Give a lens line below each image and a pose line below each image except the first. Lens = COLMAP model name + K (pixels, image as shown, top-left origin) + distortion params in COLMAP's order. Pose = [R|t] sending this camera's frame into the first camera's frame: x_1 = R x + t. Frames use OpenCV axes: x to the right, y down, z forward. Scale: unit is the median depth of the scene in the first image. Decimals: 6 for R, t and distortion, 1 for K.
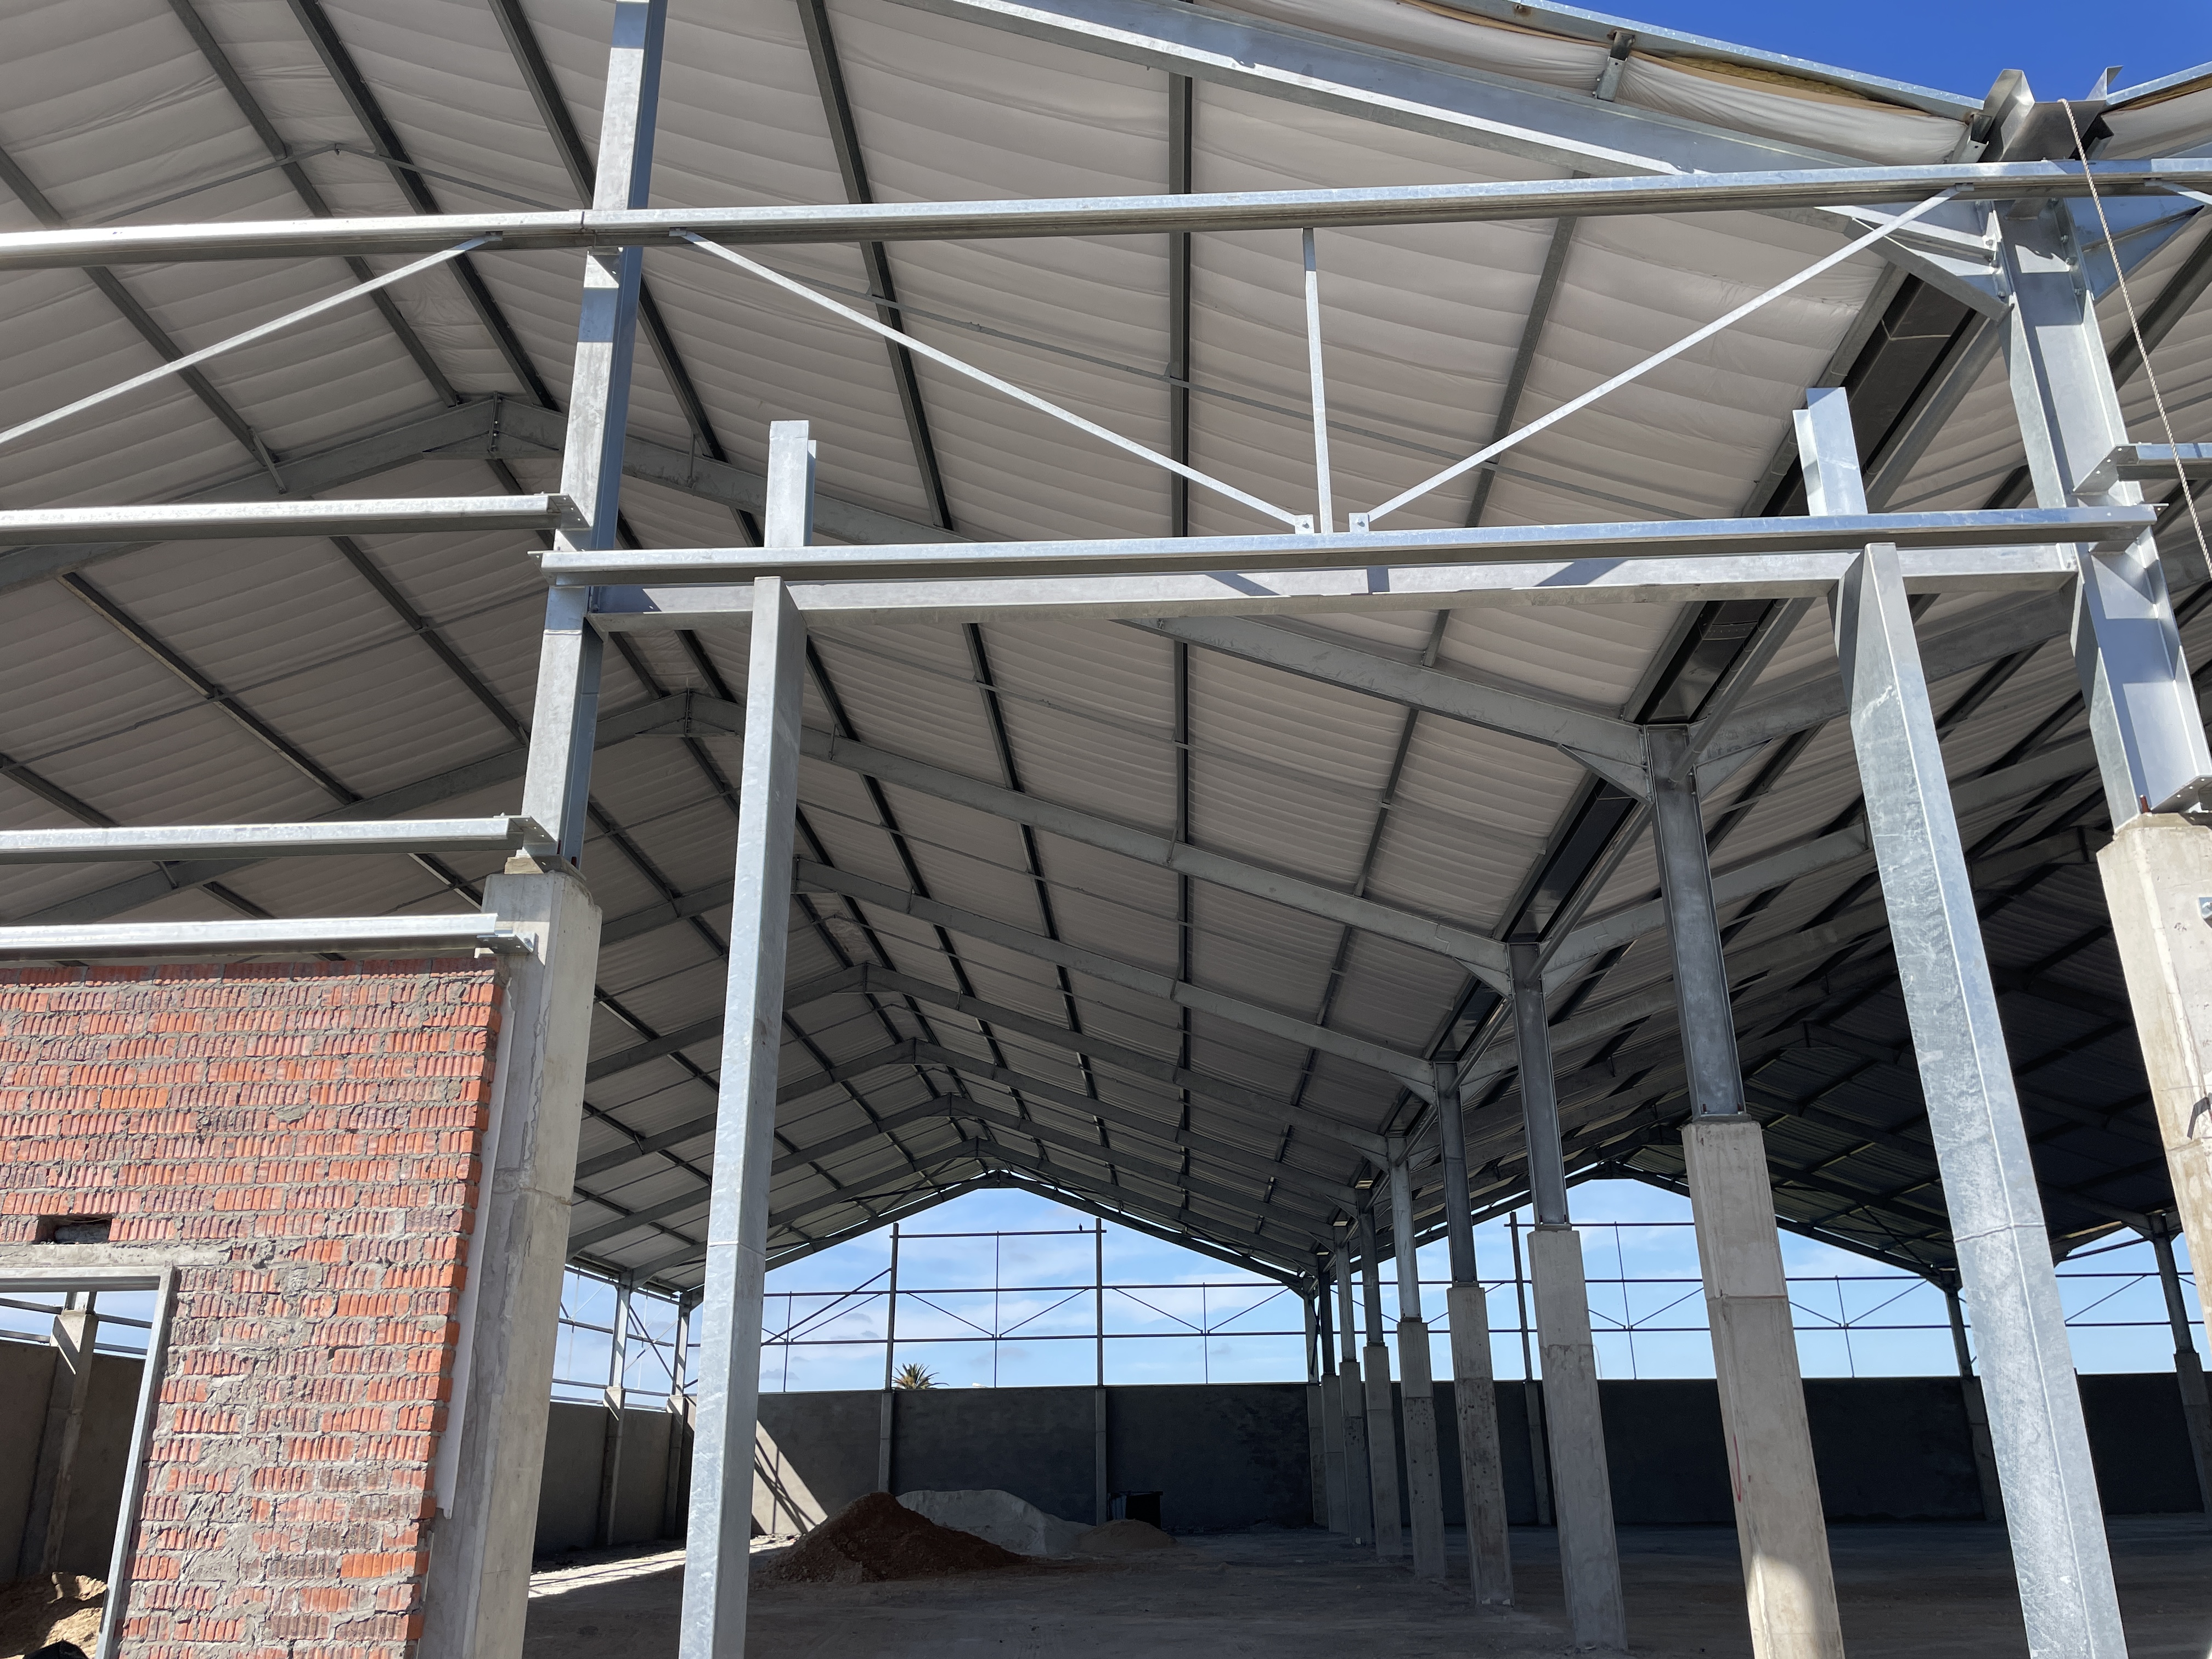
lens RADIAL K [[1678.7, 0, 1131.8], [0, 1678.7, 808.9], [0, 0, 1]] dist [0.101274, -0.132944]
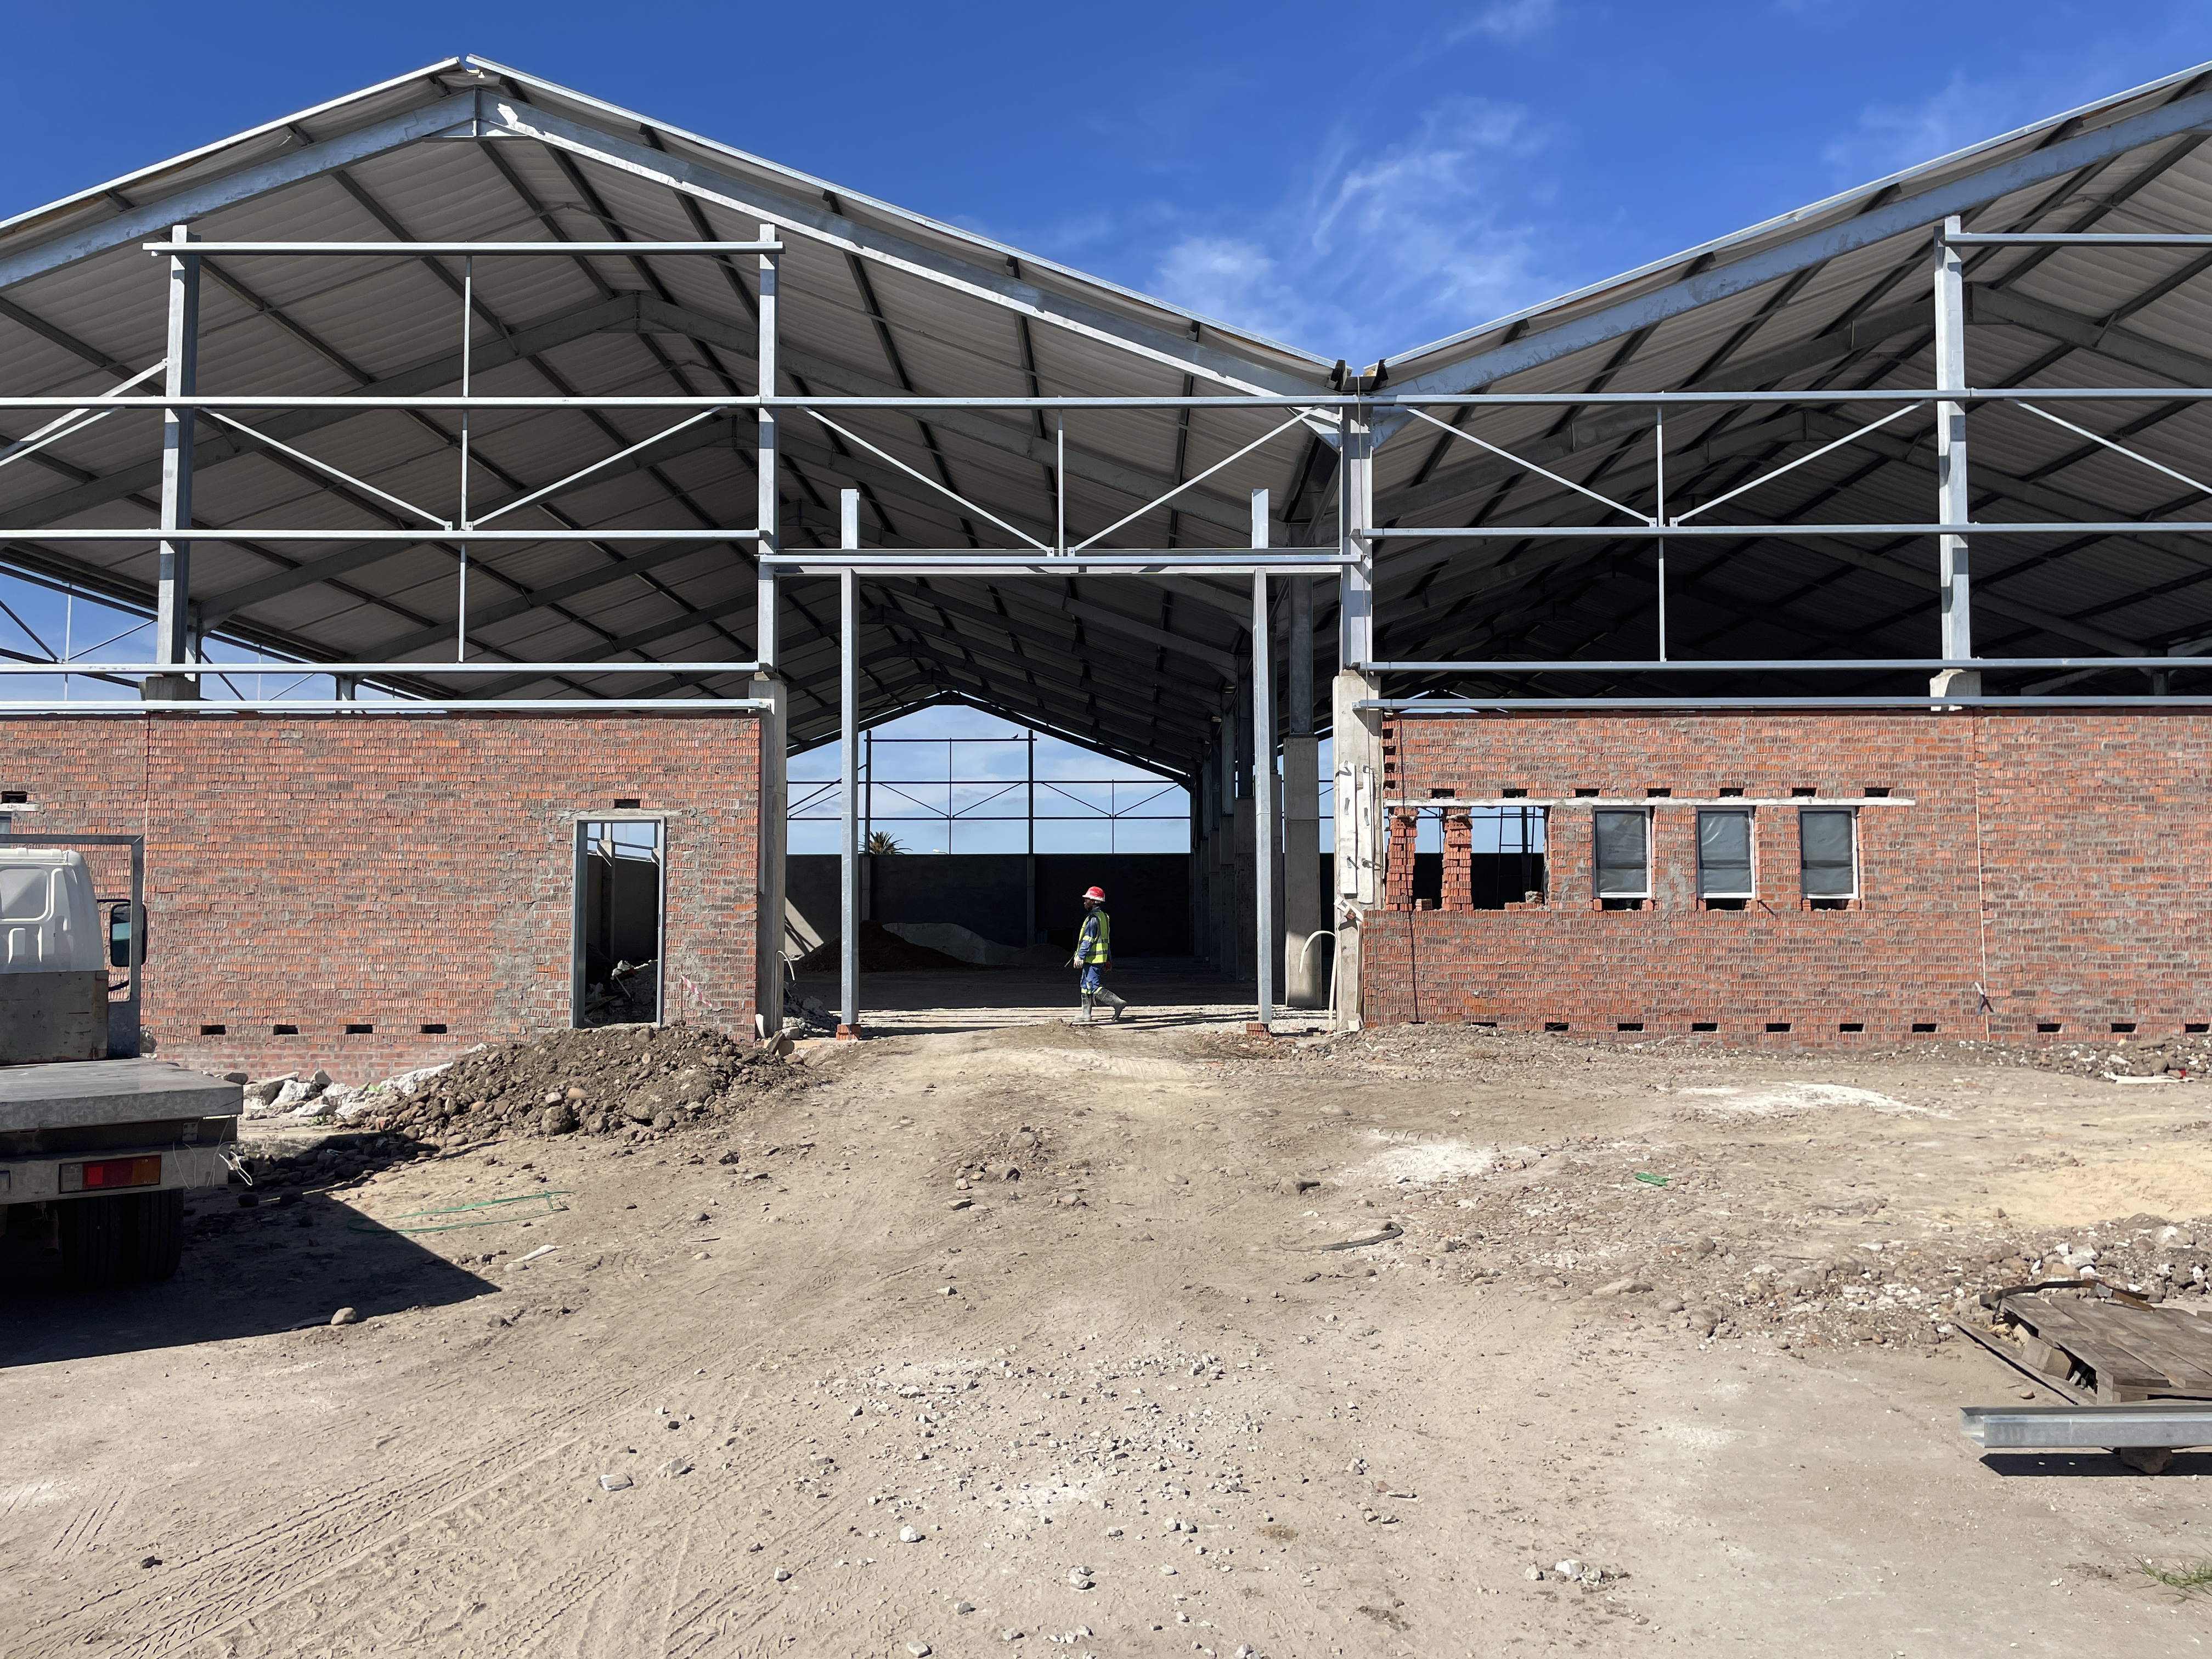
lens RADIAL K [[1670.5, 0, 1124.5], [0, 1670.5, 814.6], [0, 0, 1]] dist [0.097851, -0.127895]
pose [[0.999602, 0.013733, 0.024630, 0.047355], [-0.020494, 0.953732, 0.299959, -0.167189], [-0.019371, -0.300344, 0.953634, -0.480335]]
